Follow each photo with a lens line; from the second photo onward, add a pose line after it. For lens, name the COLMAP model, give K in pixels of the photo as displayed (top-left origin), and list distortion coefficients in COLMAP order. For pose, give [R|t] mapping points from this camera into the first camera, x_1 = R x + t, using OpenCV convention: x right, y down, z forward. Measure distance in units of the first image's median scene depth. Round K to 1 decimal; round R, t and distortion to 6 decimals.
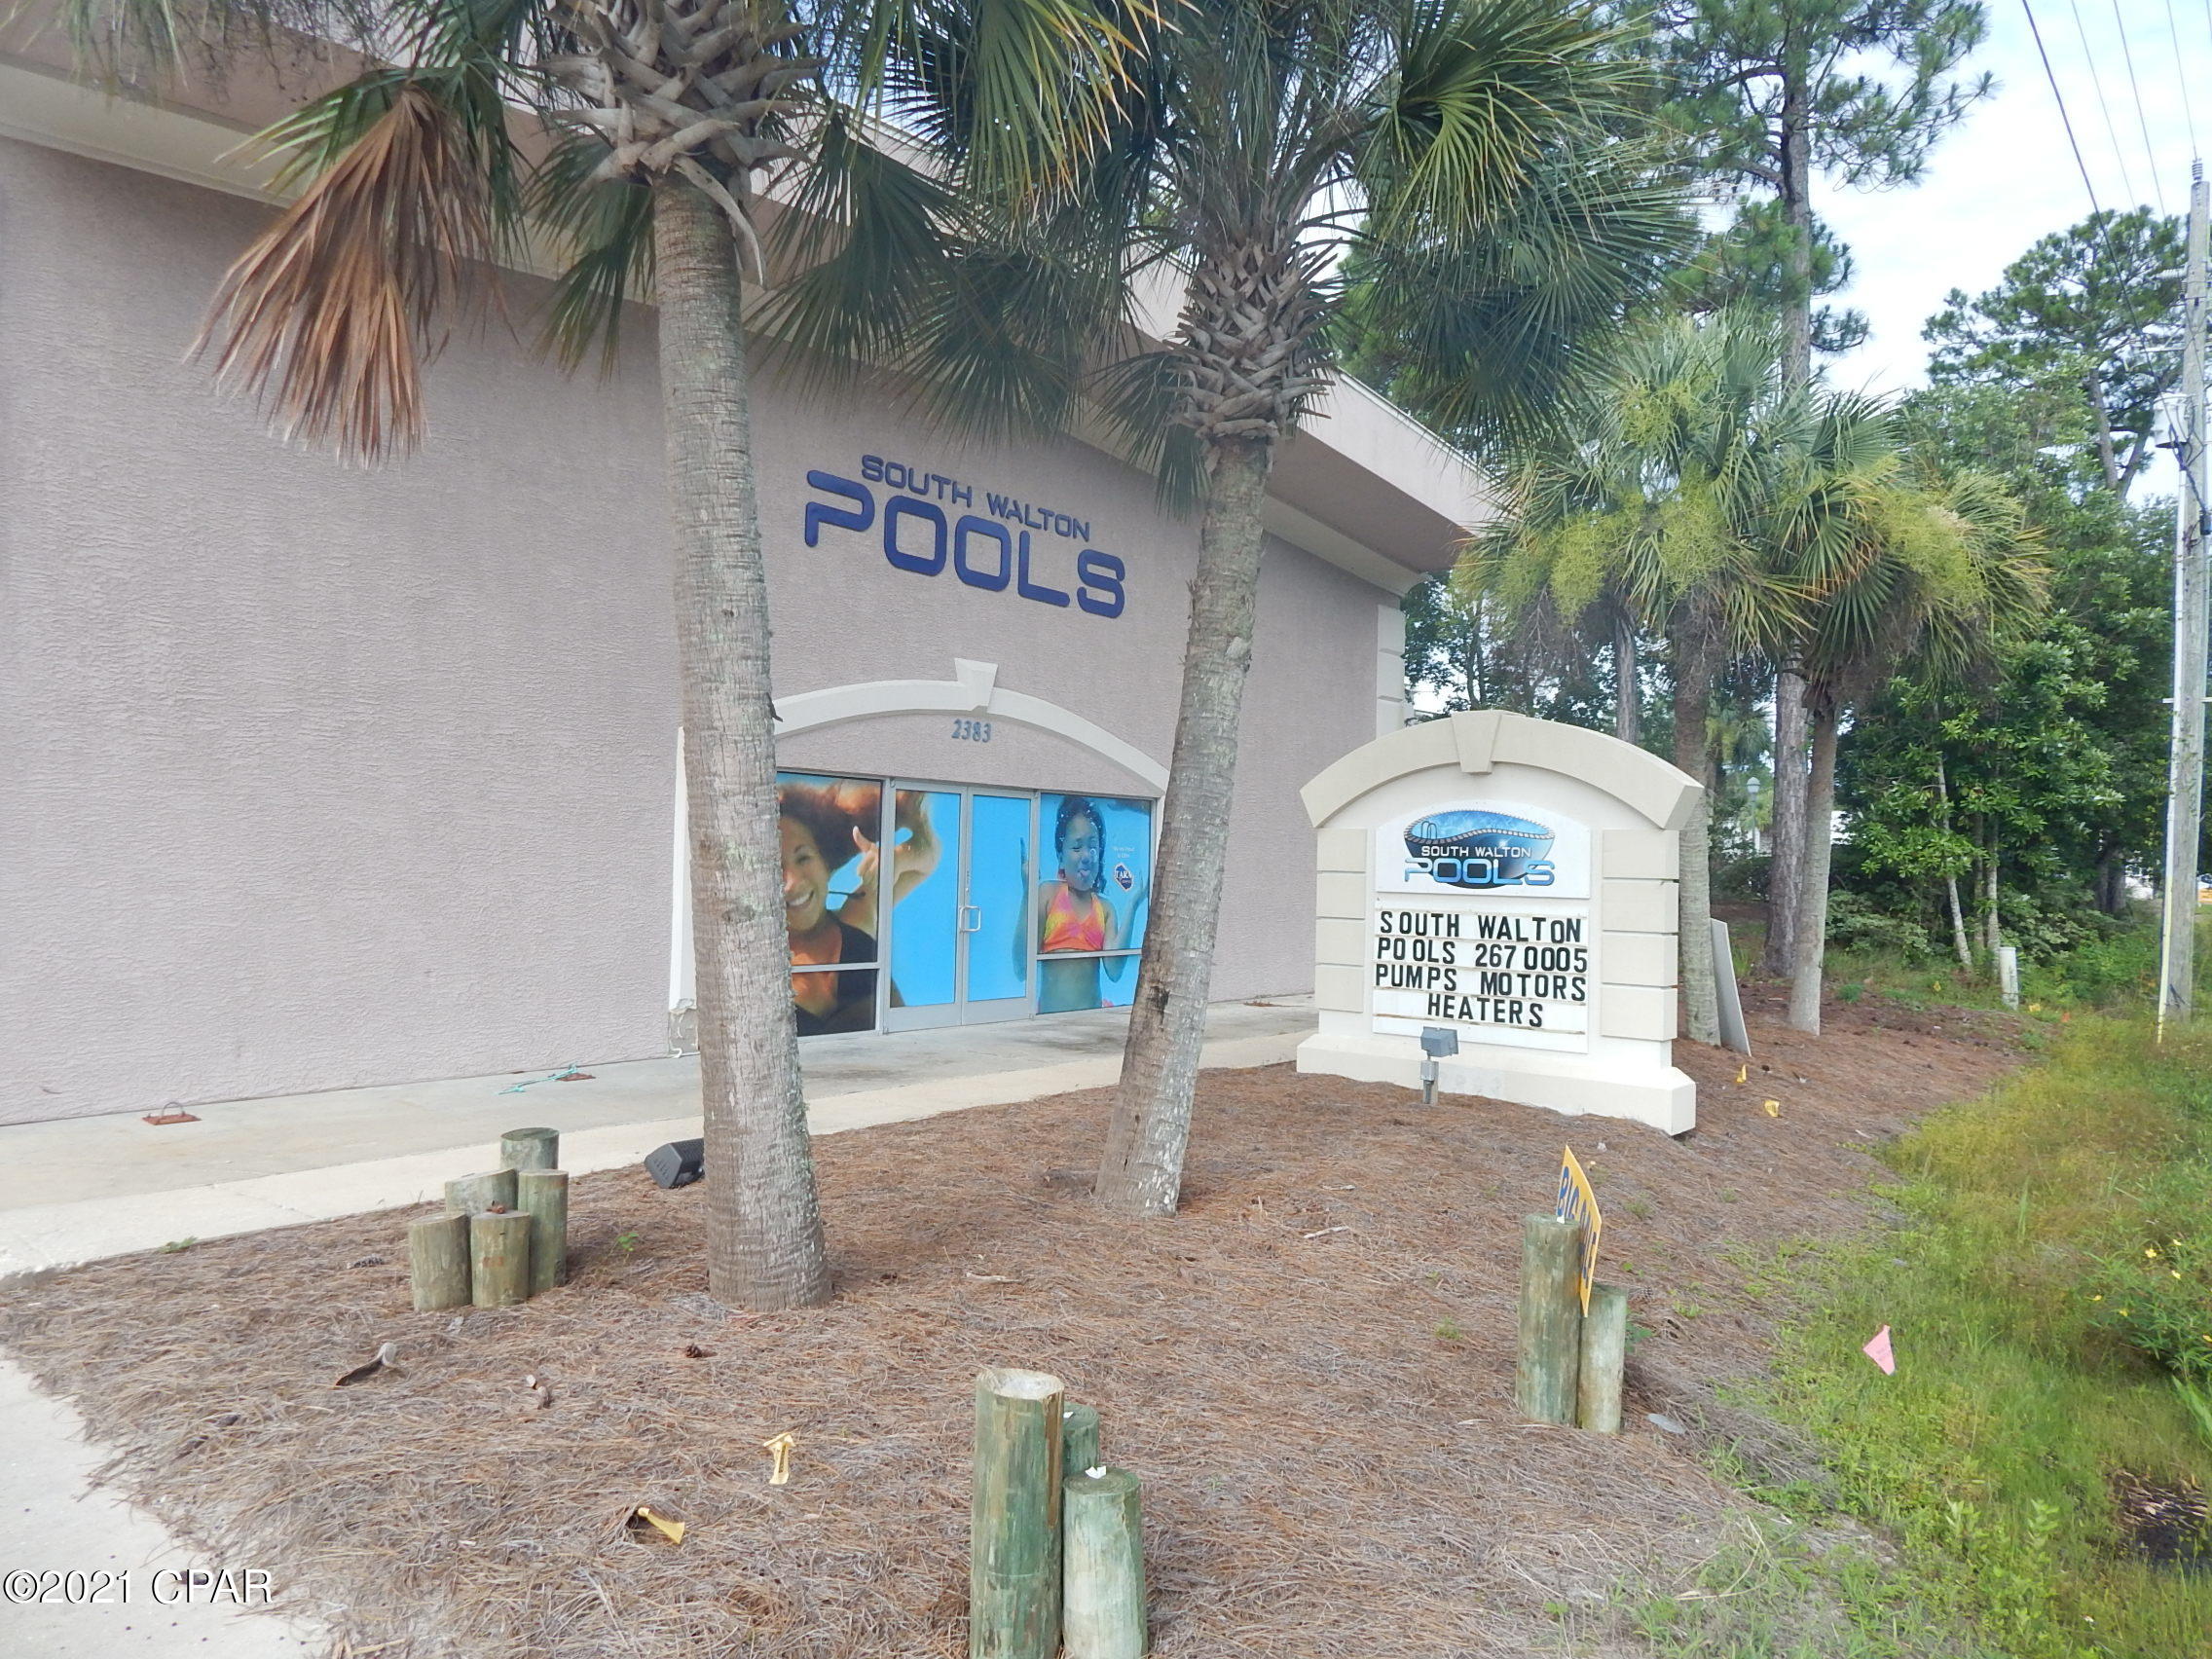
lens RADIAL K [[1465.1, 0, 1098.5], [0, 1465.1, 836.8], [0, 0, 1]] dist [0.006013, -0.011152]
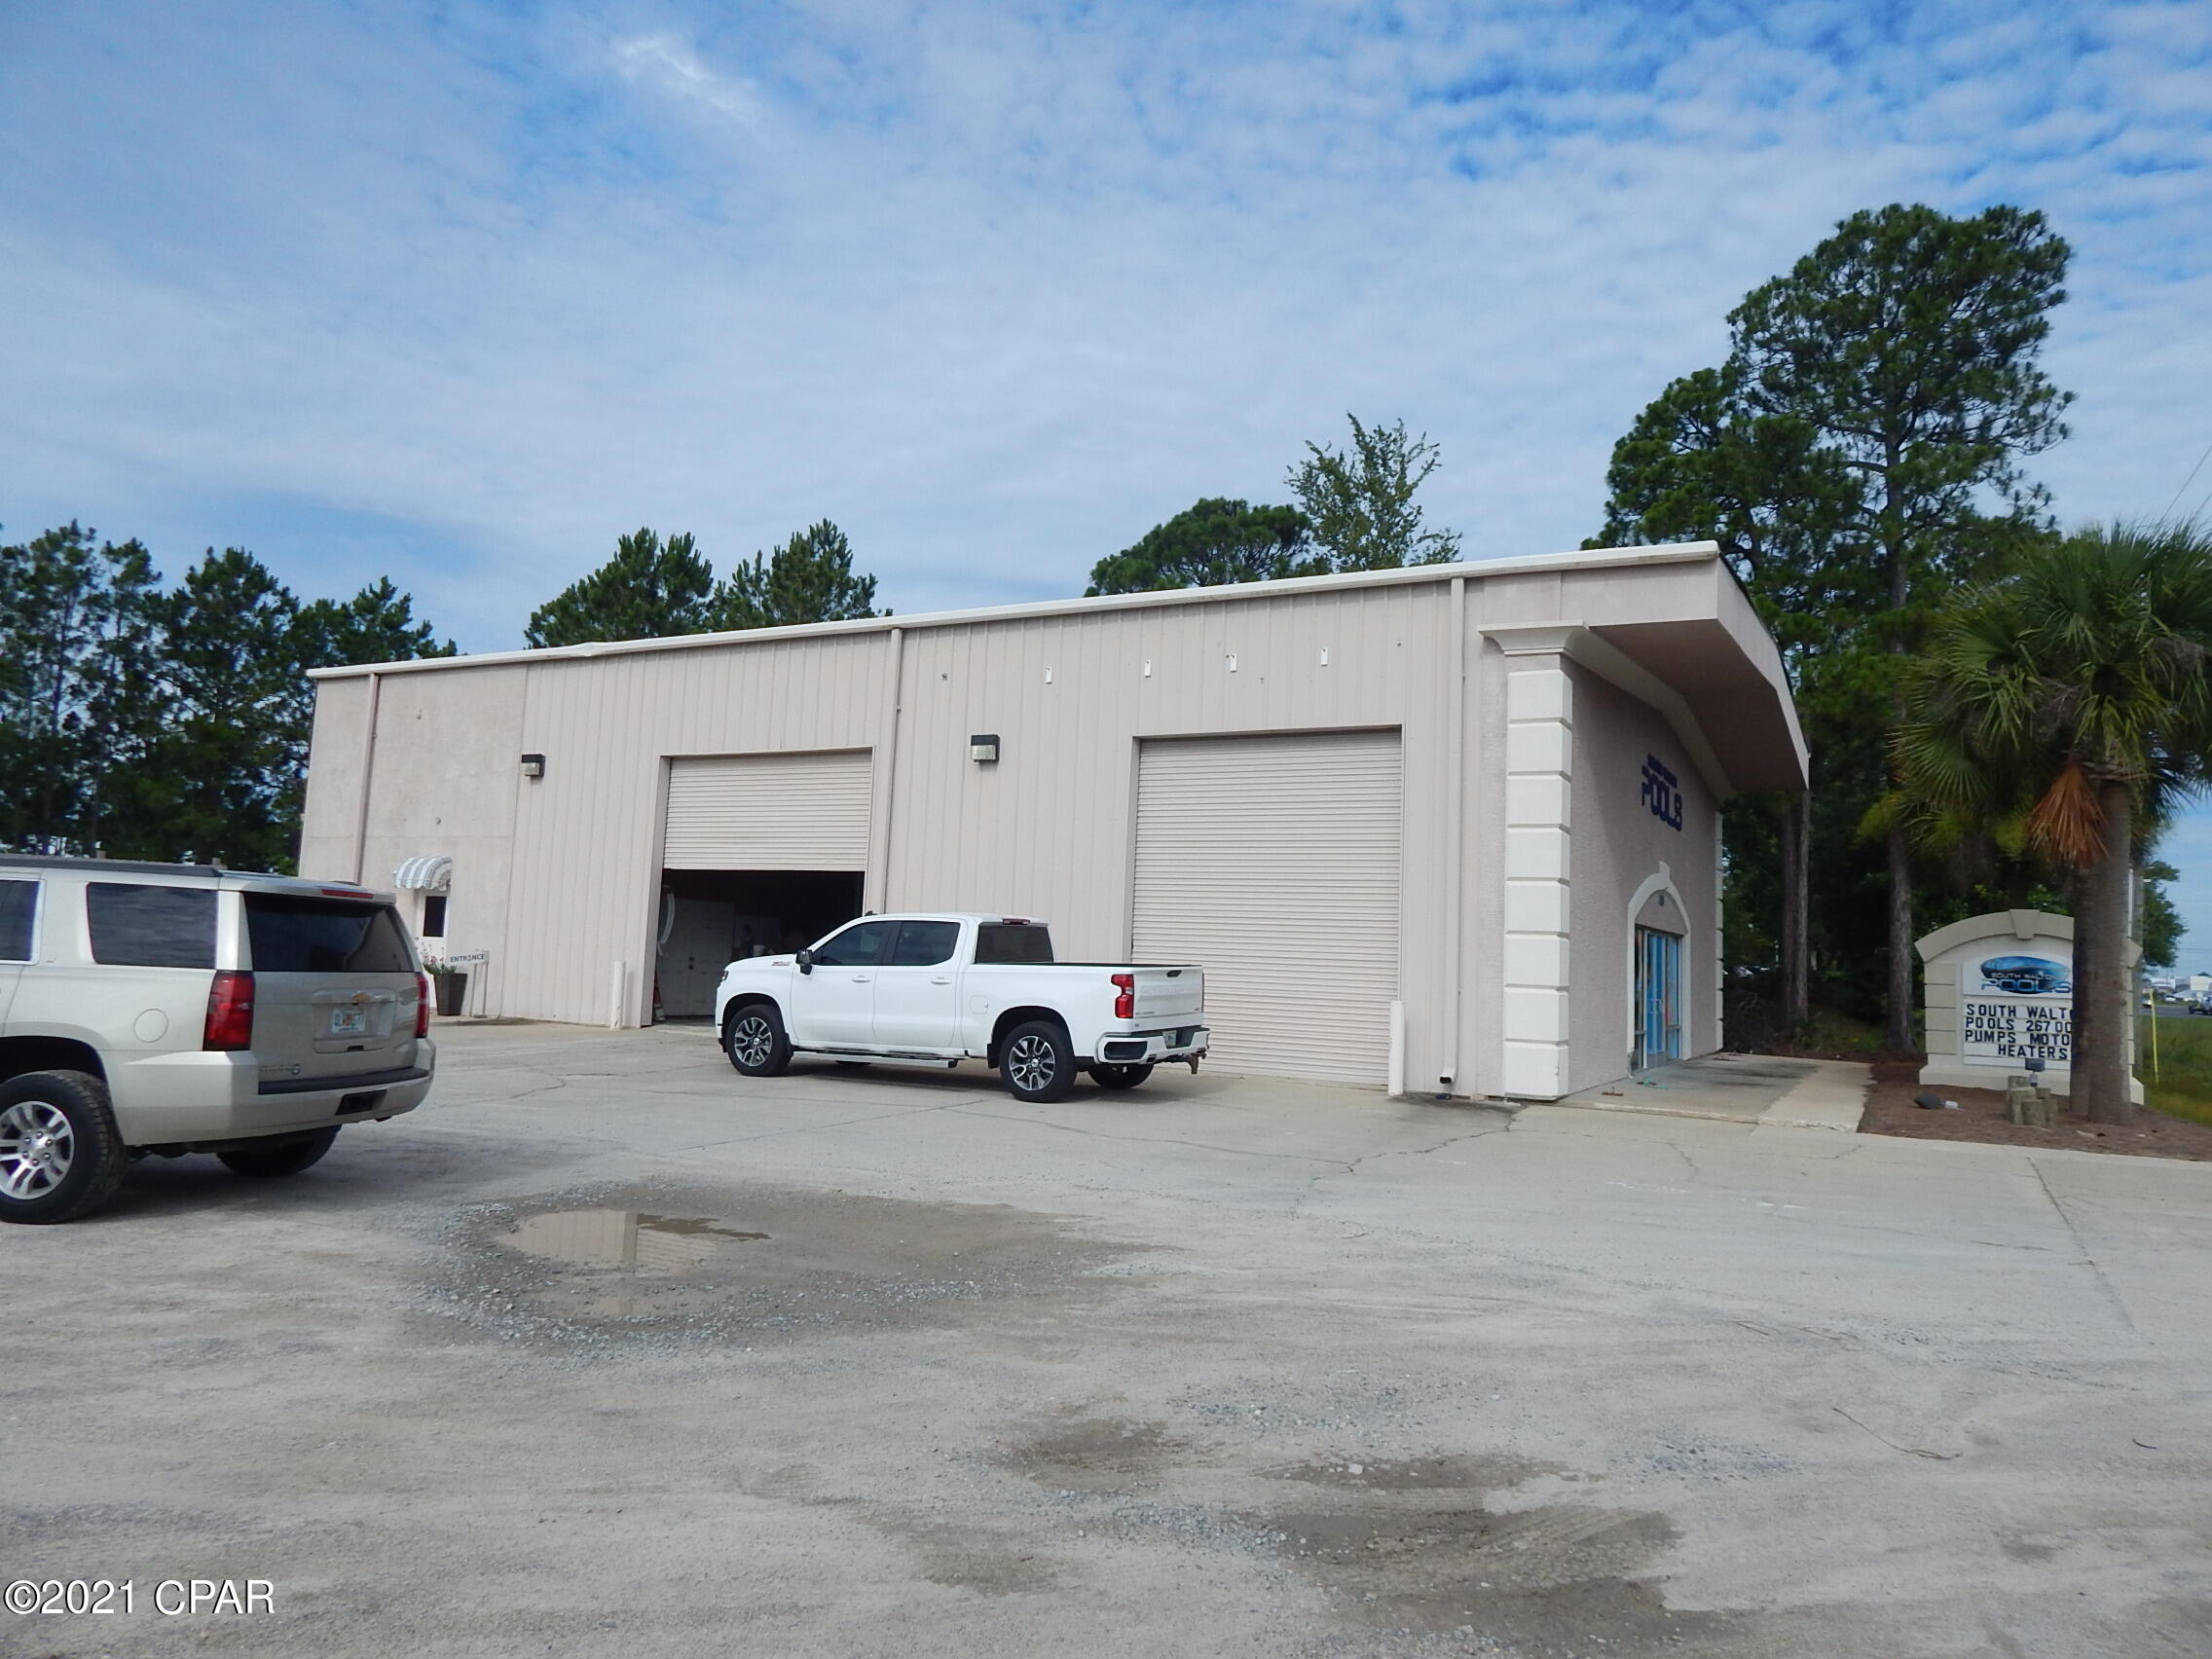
lens RADIAL K [[1465.1, 0, 1109.5], [0, 1465.1, 813.8], [0, 0, 1]] dist [0.006013, -0.011152]
pose [[0.980571, 0.032893, 0.193387, -1.424006], [-0.017554, 0.996600, -0.080501, -0.029567], [-0.195377, 0.075542, 0.977814, -0.810396]]
